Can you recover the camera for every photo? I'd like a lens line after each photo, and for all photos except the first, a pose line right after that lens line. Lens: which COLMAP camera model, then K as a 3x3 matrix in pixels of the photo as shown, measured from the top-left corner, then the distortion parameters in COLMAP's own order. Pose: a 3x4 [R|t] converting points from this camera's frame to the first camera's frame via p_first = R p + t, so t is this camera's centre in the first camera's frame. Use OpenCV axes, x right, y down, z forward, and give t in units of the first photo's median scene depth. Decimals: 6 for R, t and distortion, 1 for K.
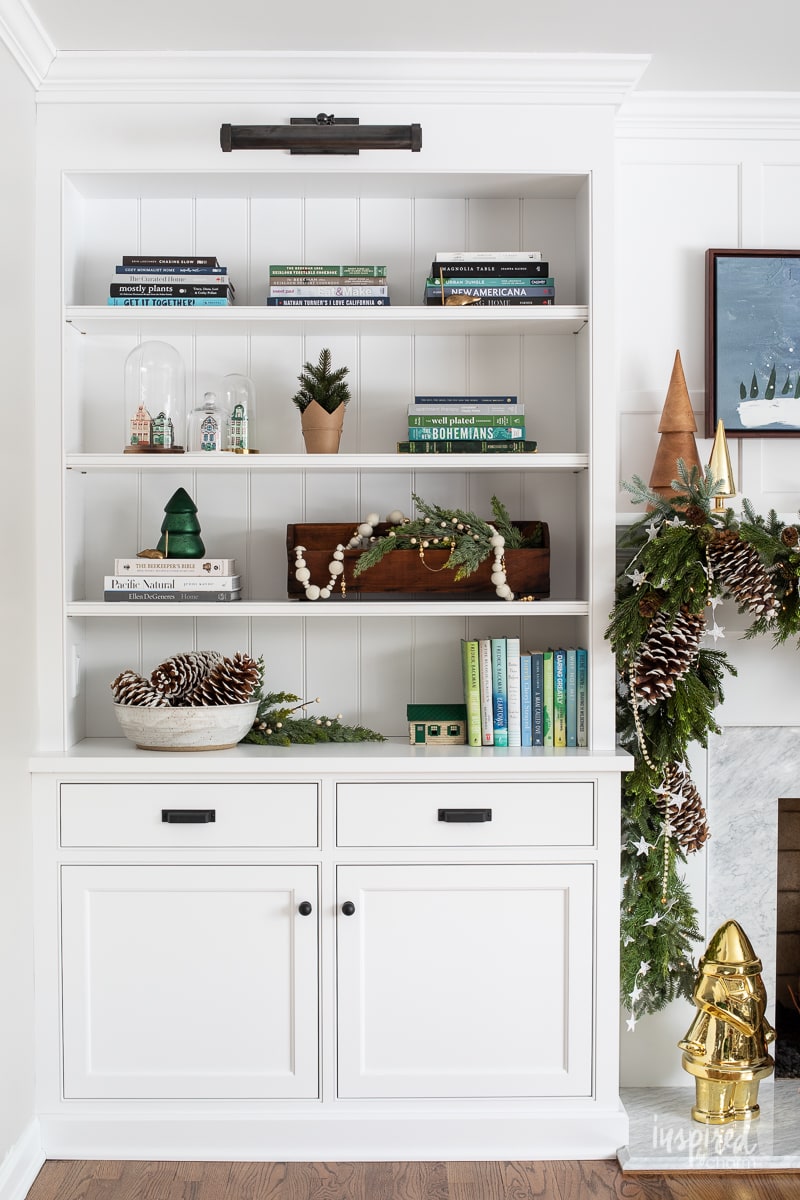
lens RADIAL K [[1771.5, 0, 432.7], [0, 1771.5, 602.3], [0, 0, 1]] dist [-0.038666, 0.041468]
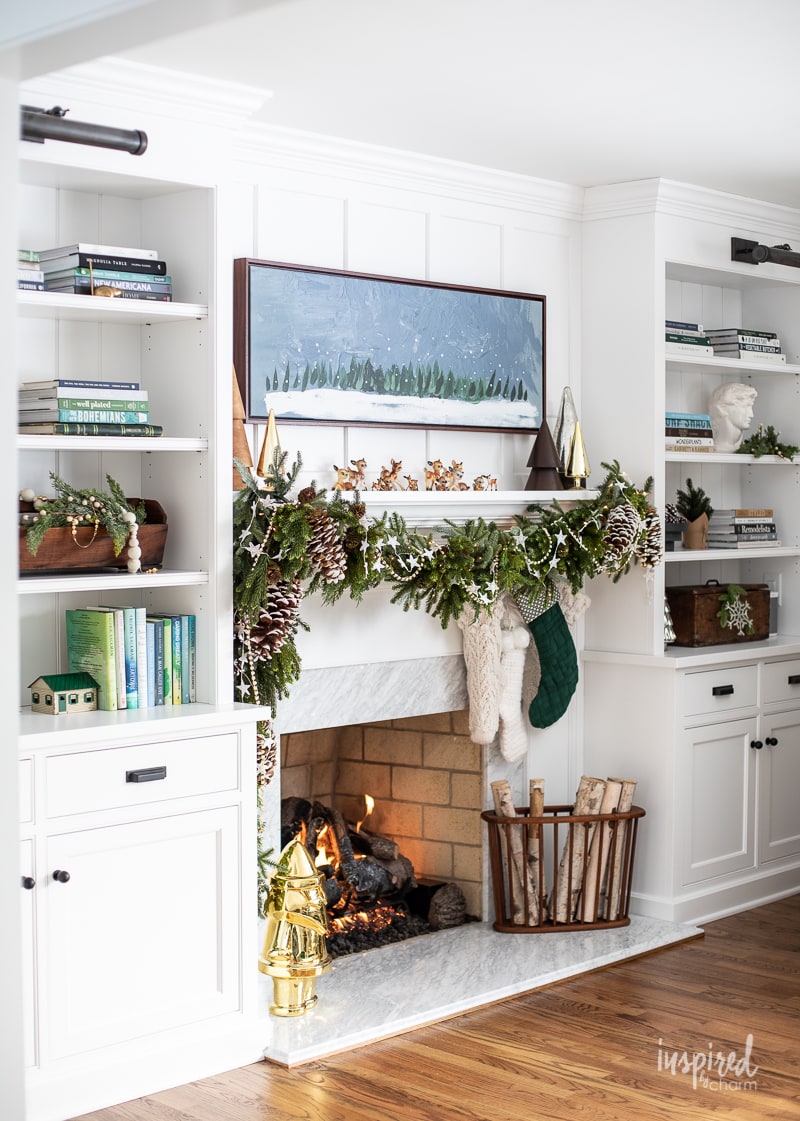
lens RADIAL K [[1771.9, 0, 400.0], [0, 1771.9, 560.5], [0, 0, 1]] dist [-0.068329, 0.049985]
pose [[0.719588, -0.028547, 0.693814, -0.589128], [0.017423, 0.999582, 0.023057, -0.030704], [-0.694183, -0.004503, 0.719785, 0.114809]]
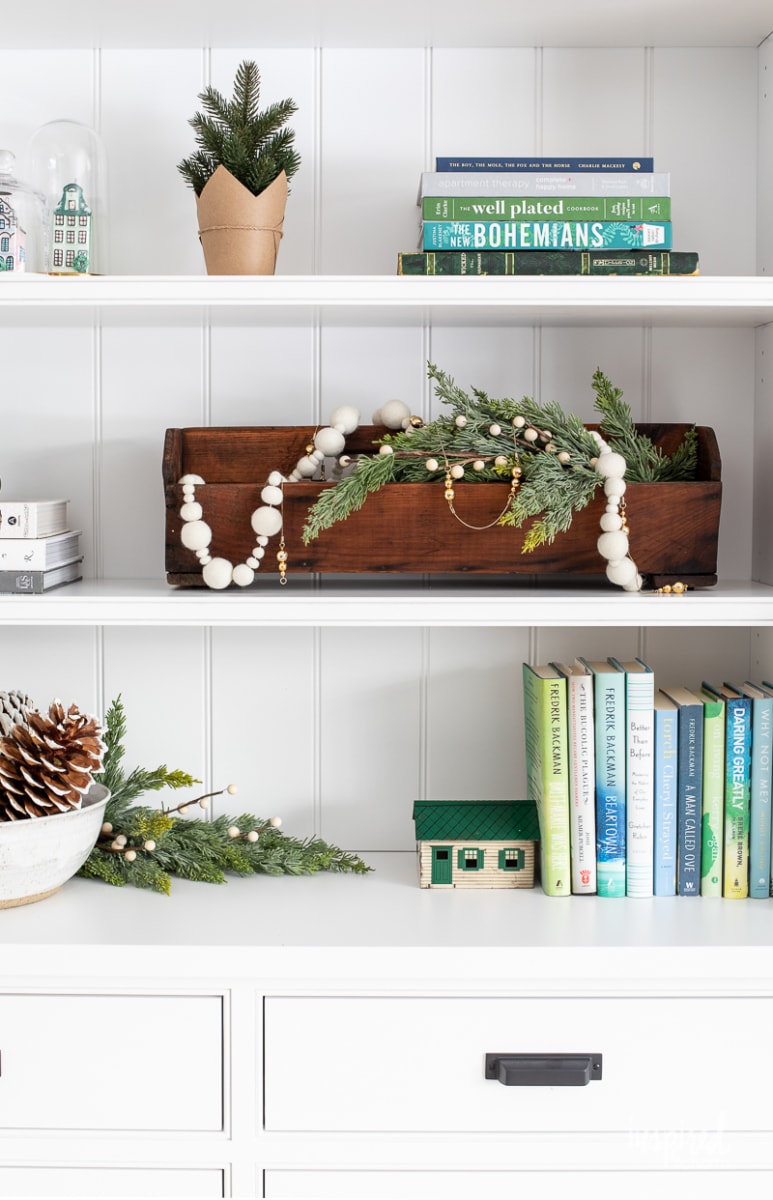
lens RADIAL K [[1755.1, 0, 332.4], [0, 1755.1, 596.7], [0, 0, 1]] dist [-0.085652, -0.024401]
pose [[0.999129, 0.006044, -0.041281, -0.017681], [-0.004160, 0.998953, 0.045564, -0.020722], [0.041513, -0.045352, 0.998108, 0.531998]]
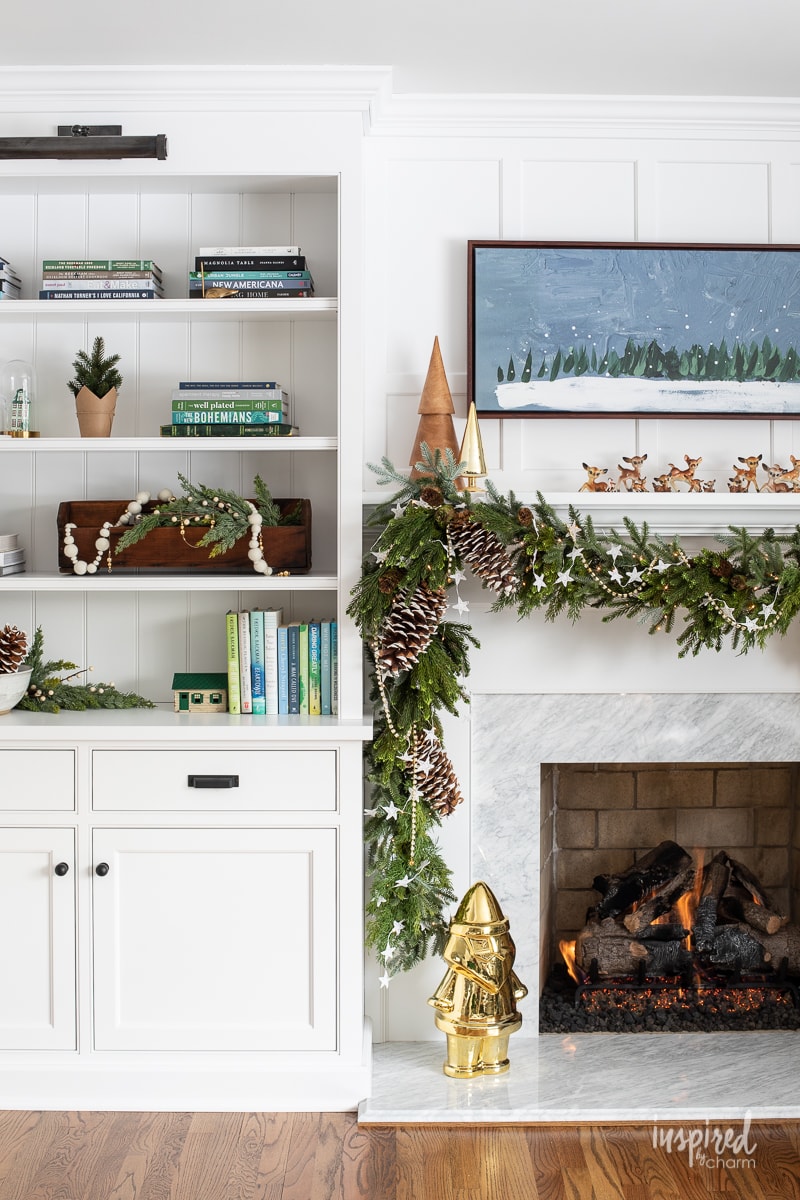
lens RADIAL K [[1792.6, 0, 443.2], [0, 1792.6, 432.2], [0, 0, 1]] dist [-0.087810, 0.048359]
pose [[0.999918, -0.000082, -0.012844, 0.162033], [-0.000614, 0.998531, -0.054187, -0.028554], [0.012829, 0.054190, 0.998448, -0.066516]]
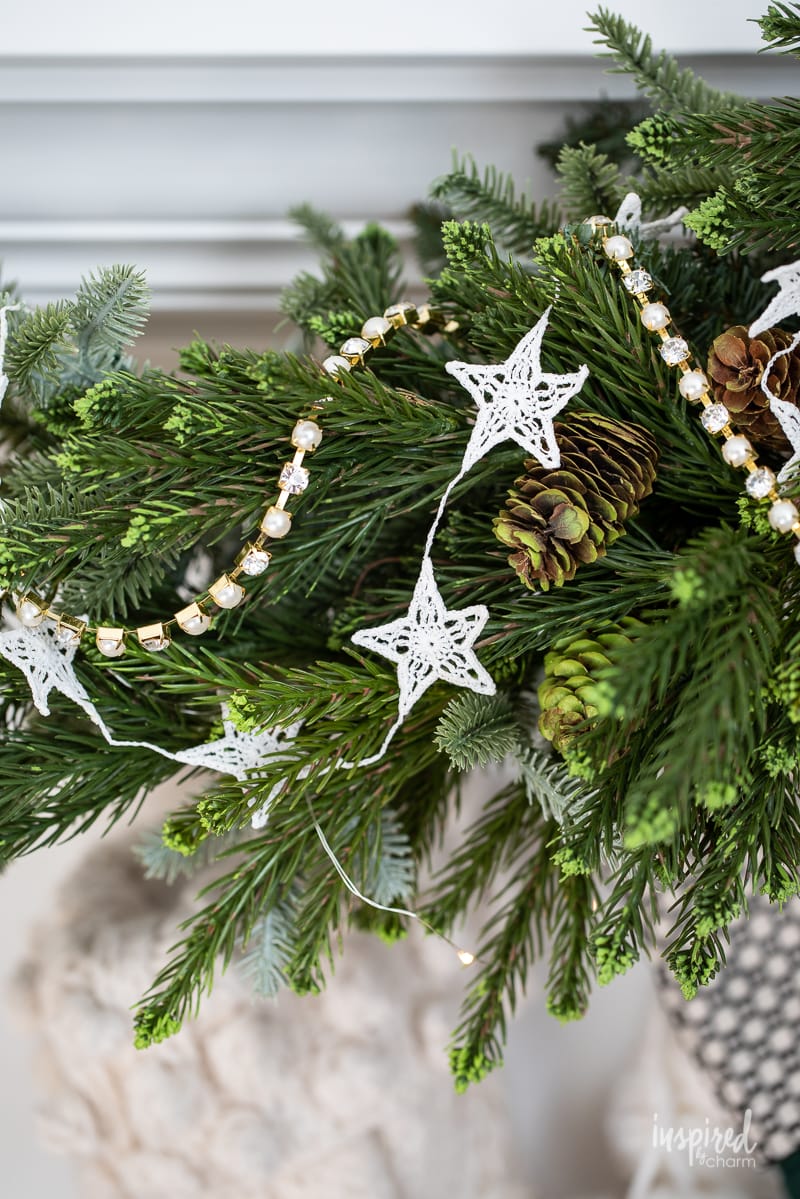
lens RADIAL K [[3621.4, 0, 399.3], [0, 3621.4, 396.7], [0, 0, 1]] dist [-0.023424, 0.707178]
pose [[0.999337, -0.005836, -0.035948, 0.415595], [0.004525, 0.999326, -0.036438, -0.005227], [0.036136, 0.036251, 0.998689, 0.715185]]
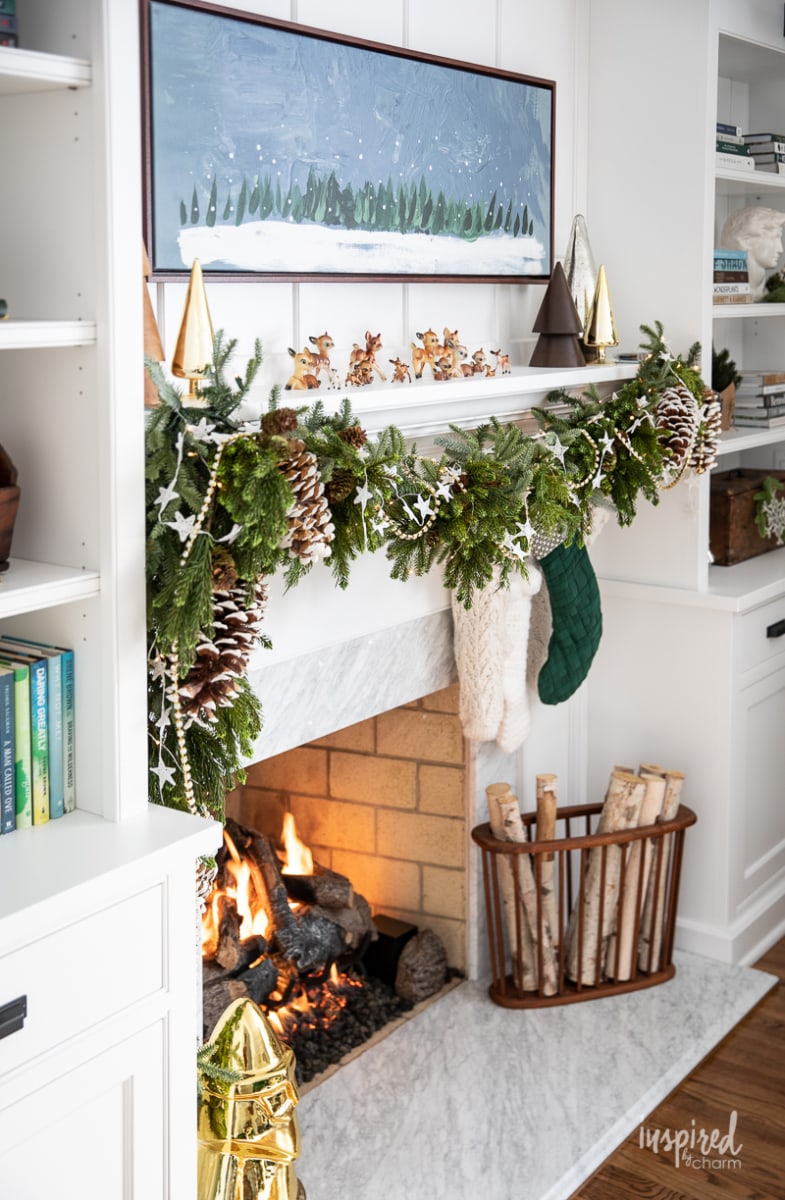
lens RADIAL K [[1481.6, 0, 391.2], [0, 1481.6, 410.0], [0, 0, 1]] dist [0.100013, -0.200054]
pose [[0.610698, -0.068232, 0.788919, -0.236812], [0.019566, 0.997277, 0.071107, -0.086824], [-0.791622, -0.027989, 0.610370, 0.614749]]
